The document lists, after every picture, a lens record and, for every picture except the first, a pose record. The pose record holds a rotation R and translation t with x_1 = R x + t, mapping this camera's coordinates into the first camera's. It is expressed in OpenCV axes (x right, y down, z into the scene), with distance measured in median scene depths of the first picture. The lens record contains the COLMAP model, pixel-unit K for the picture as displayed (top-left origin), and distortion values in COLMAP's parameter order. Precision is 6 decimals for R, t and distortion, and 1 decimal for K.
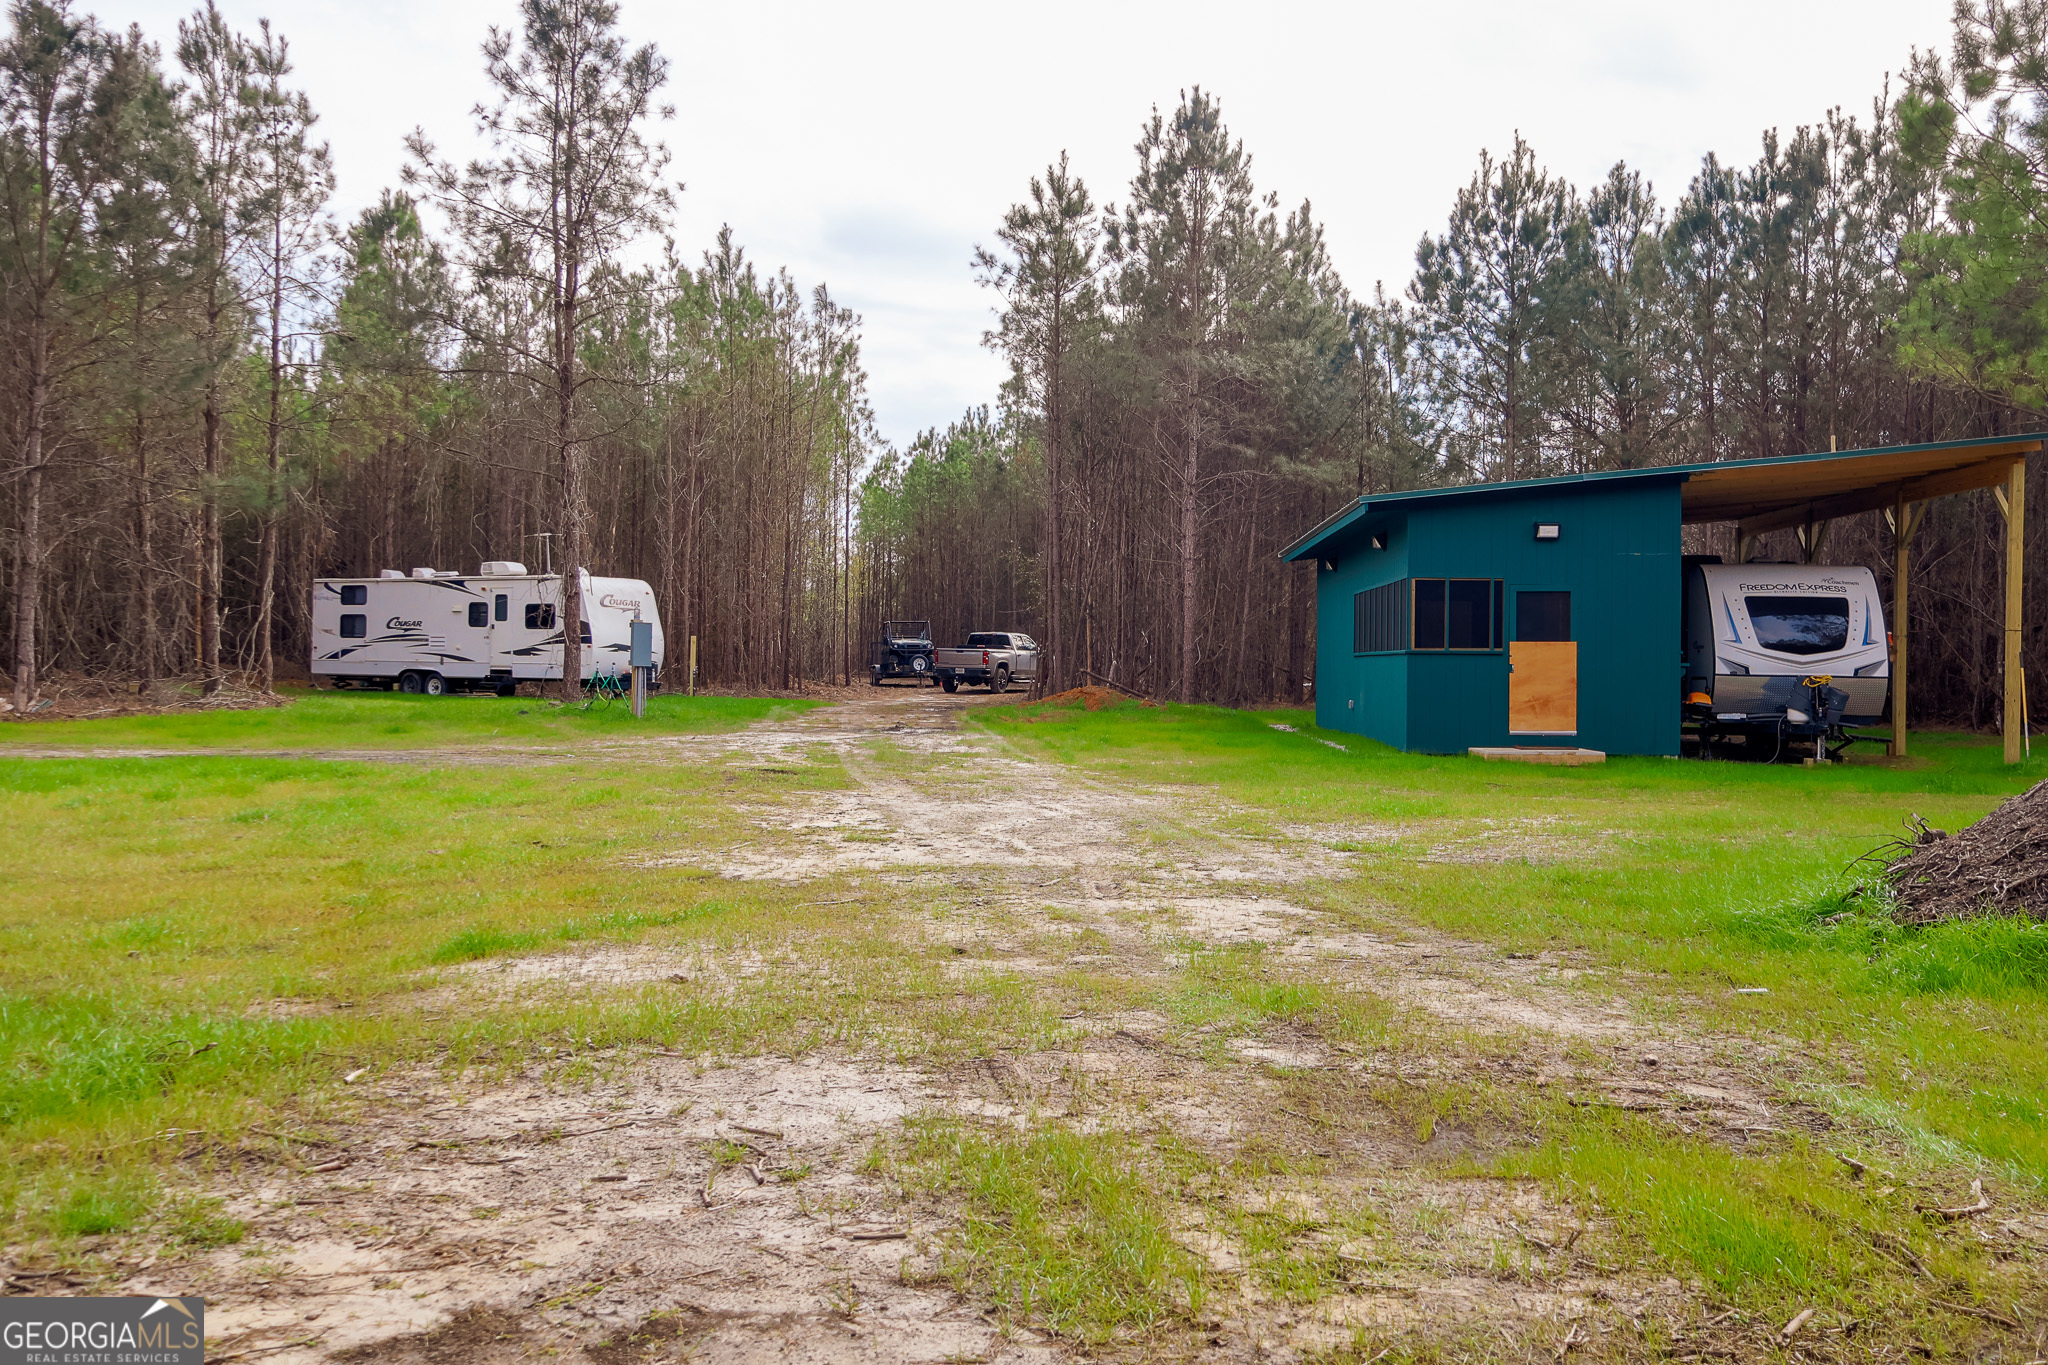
lens RADIAL K [[1716.5, 0, 1017.6], [0, 1716.5, 688.5], [0, 0, 1]] dist [-0.018606, -0.003563]
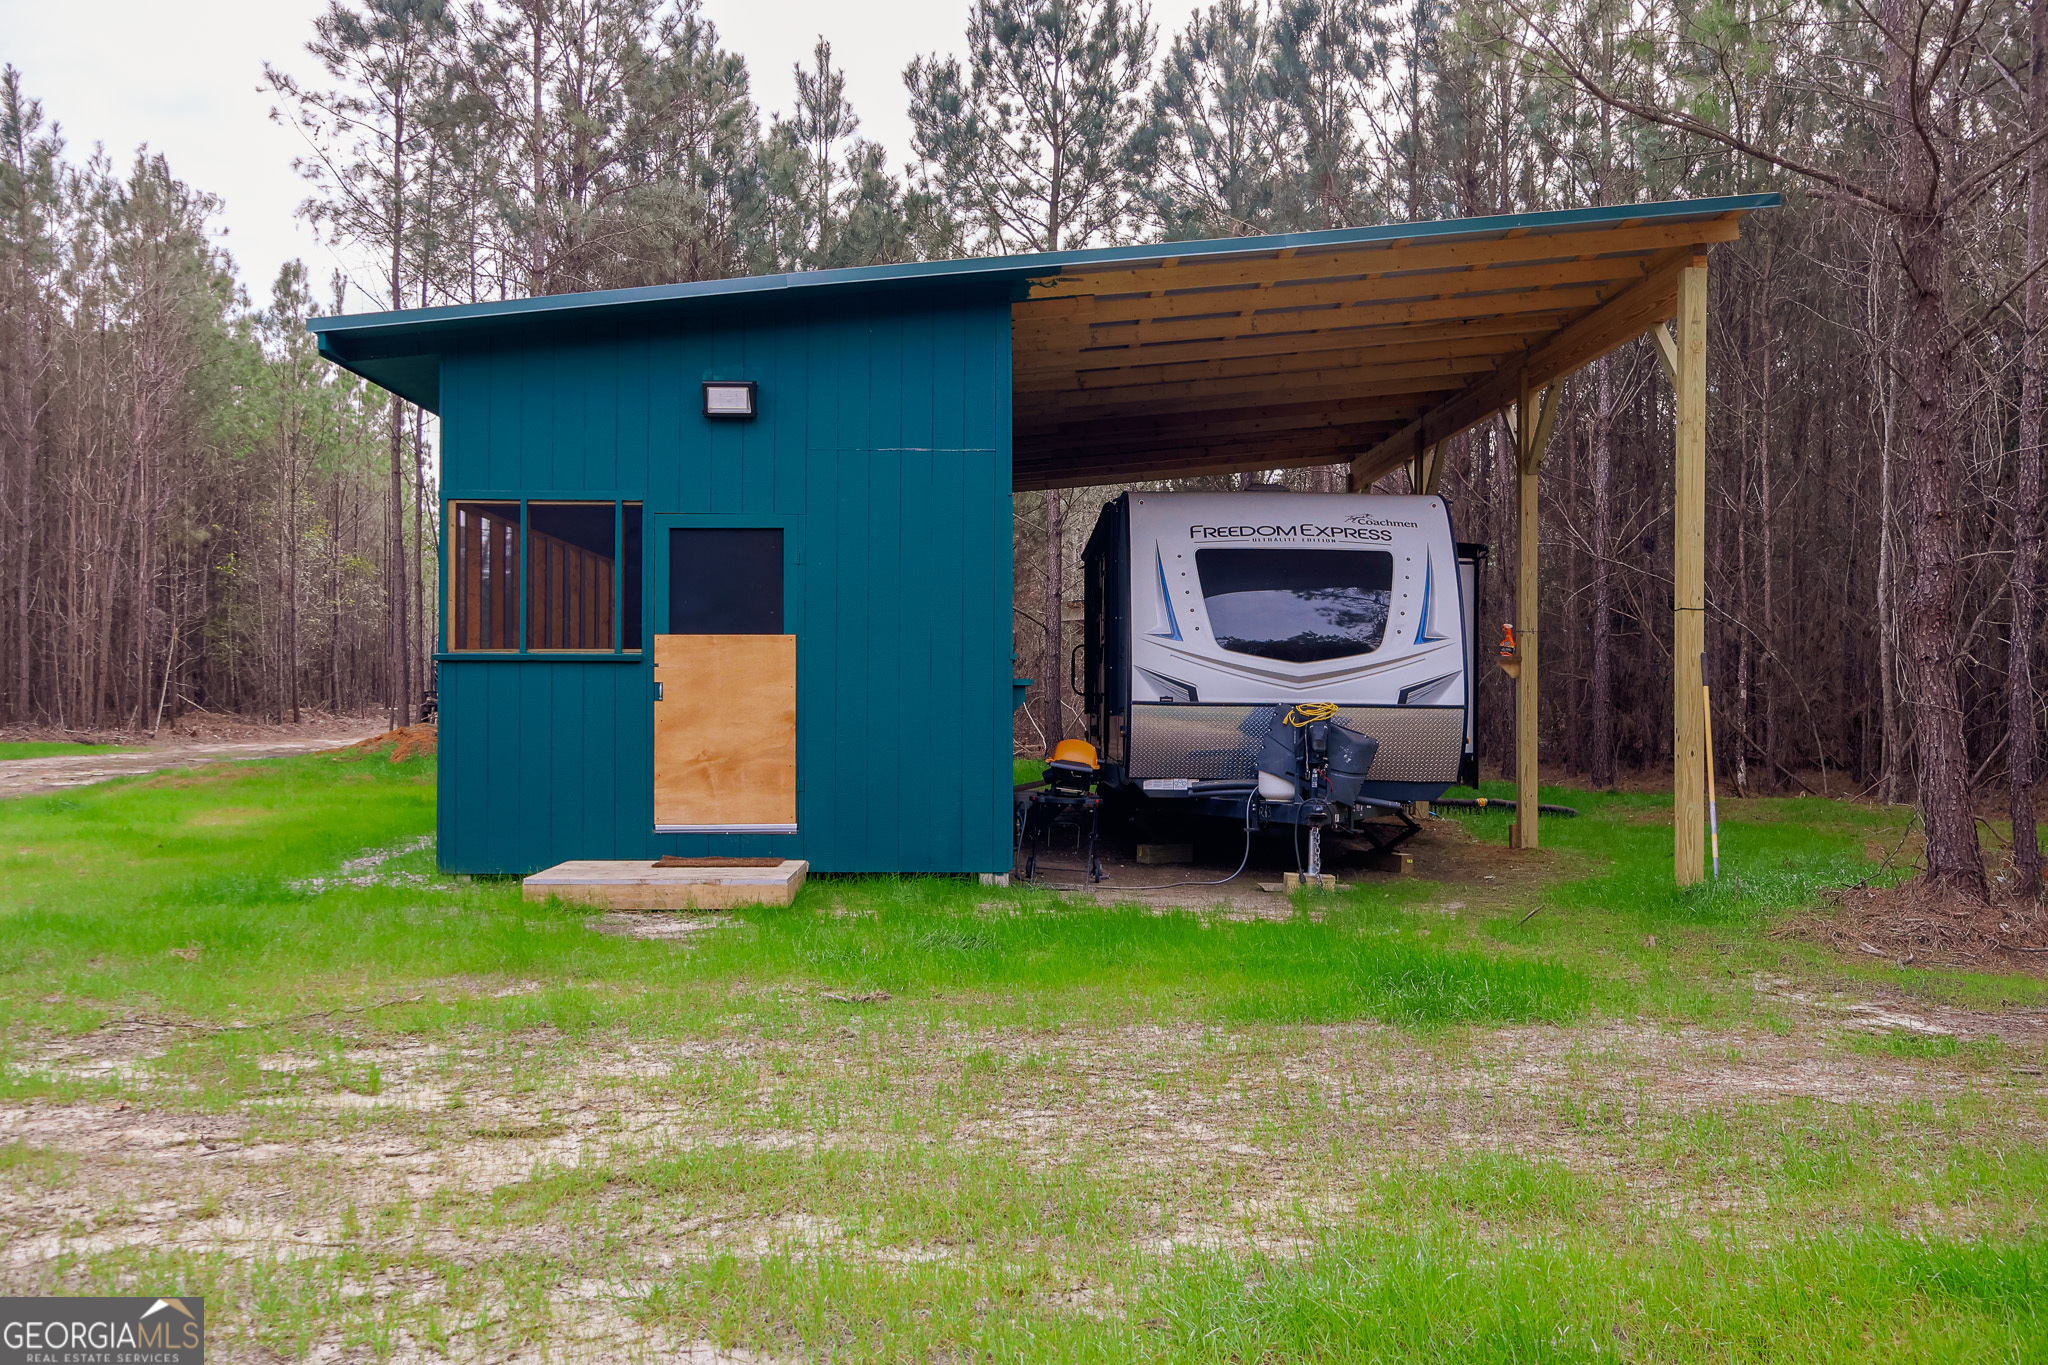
lens RADIAL K [[1716.5, 0, 1028.4], [0, 1716.5, 681.1], [0, 0, 1]] dist [-0.018606, -0.003563]
pose [[0.996298, -0.003164, 0.085907, 0.187181], [0.004900, 0.999788, -0.020008, -0.002528], [-0.085825, 0.020355, 0.996102, 0.280263]]
